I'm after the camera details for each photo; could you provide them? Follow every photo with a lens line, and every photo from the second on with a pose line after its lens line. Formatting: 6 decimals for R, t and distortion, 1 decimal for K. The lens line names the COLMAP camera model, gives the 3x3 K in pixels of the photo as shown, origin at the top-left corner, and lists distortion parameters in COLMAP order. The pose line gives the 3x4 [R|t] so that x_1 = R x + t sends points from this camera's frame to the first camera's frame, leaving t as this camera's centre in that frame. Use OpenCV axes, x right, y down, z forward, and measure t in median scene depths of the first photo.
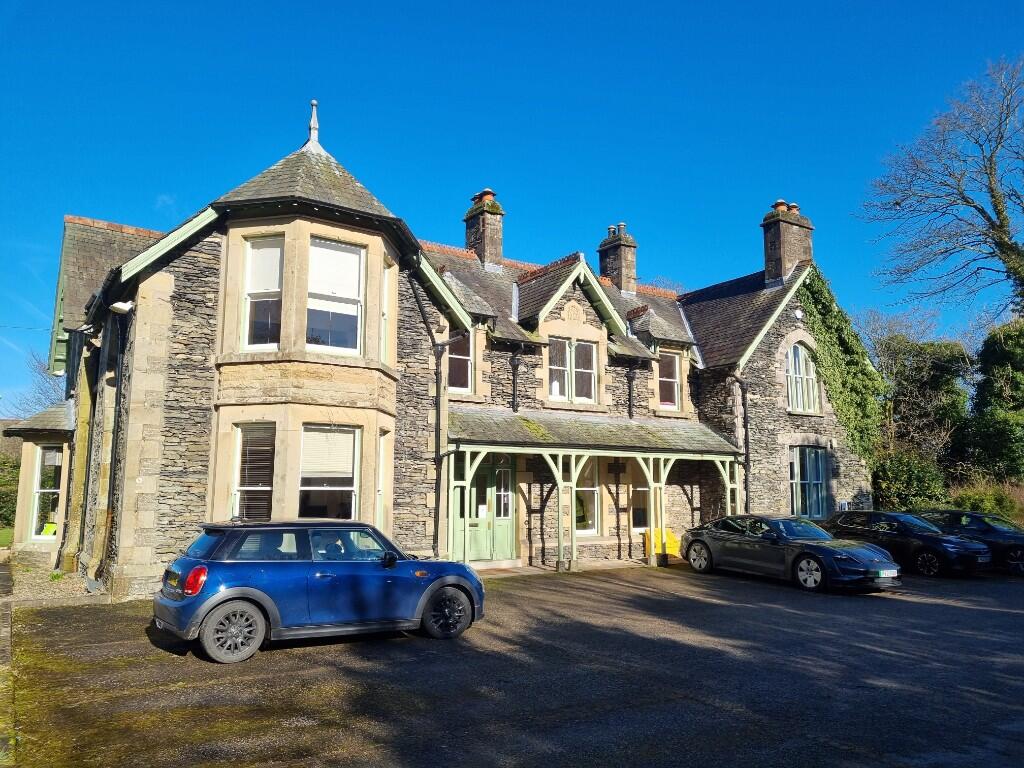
lens RADIAL K [[763.5, 0, 518.4], [0, 763.5, 379.3], [0, 0, 1]] dist [0.027806, -0.005968]
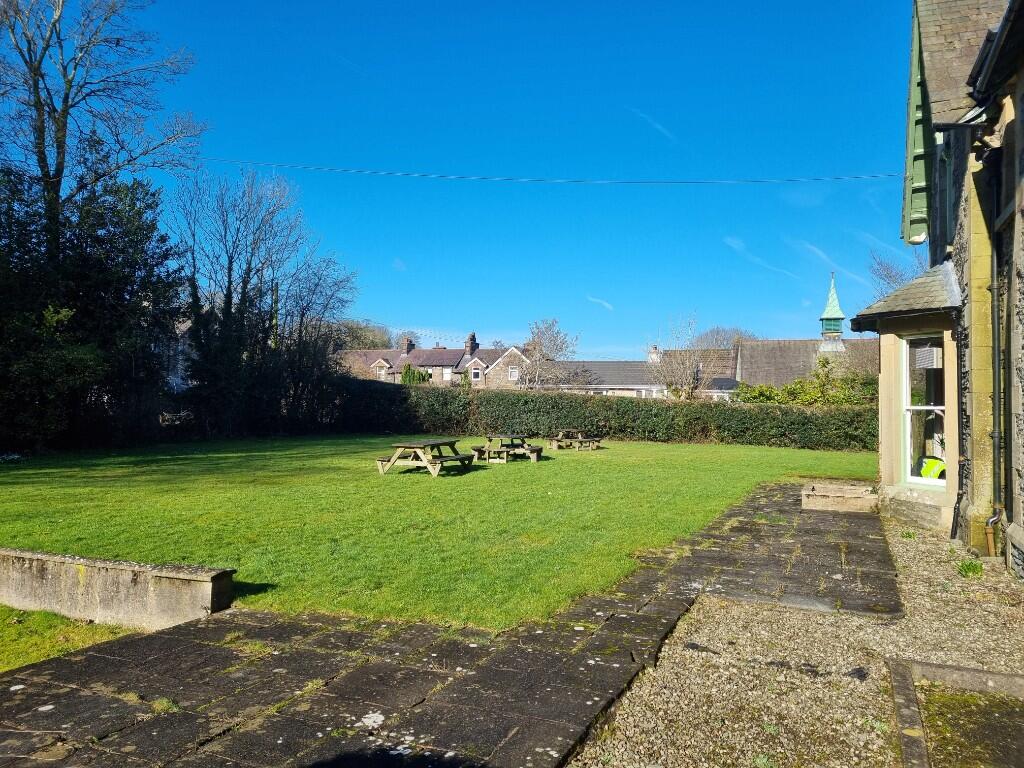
lens RADIAL K [[763.5, 0, 518.4], [0, 763.5, 379.3], [0, 0, 1]] dist [0.027806, -0.005968]
pose [[0.543802, -0.021746, -0.838932, -0.240280], [0.105184, 0.993547, 0.042427, 0.054221], [0.832596, -0.111314, 0.542581, 0.351685]]
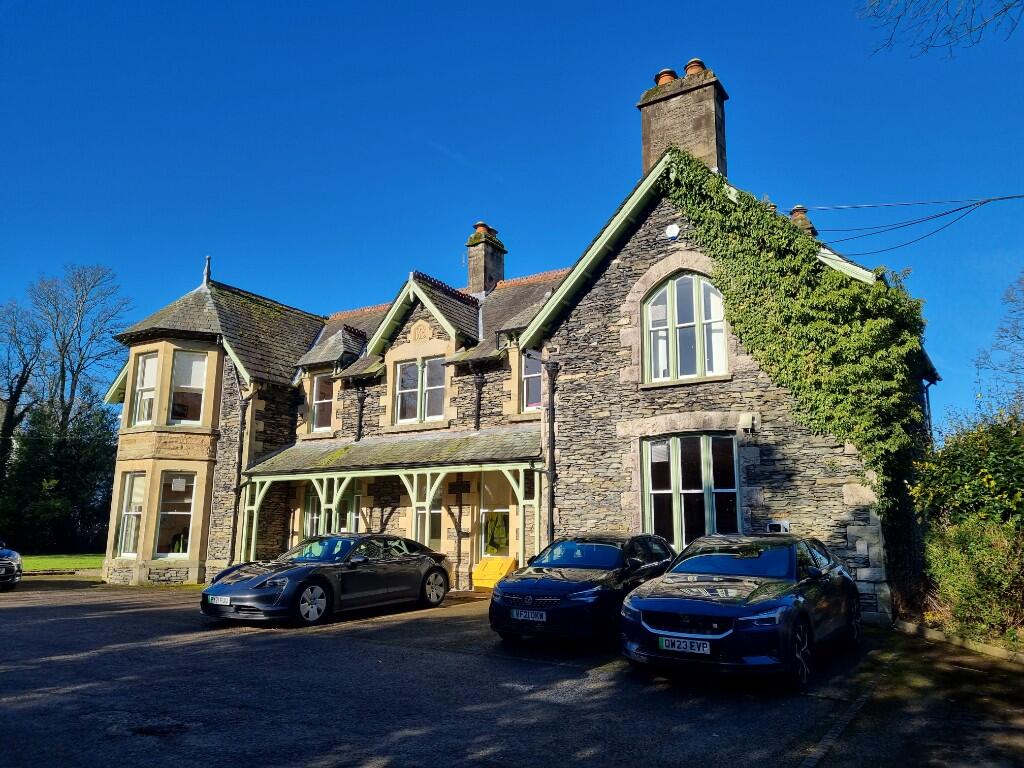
lens RADIAL K [[763.5, 0, 518.4], [0, 763.5, 379.3], [0, 0, 1]] dist [0.027806, -0.005968]
pose [[0.405414, -0.183572, -0.895511, 1.005049], [0.124642, 0.981581, -0.144788, 0.132495], [0.905596, -0.052919, 0.420828, 0.704948]]
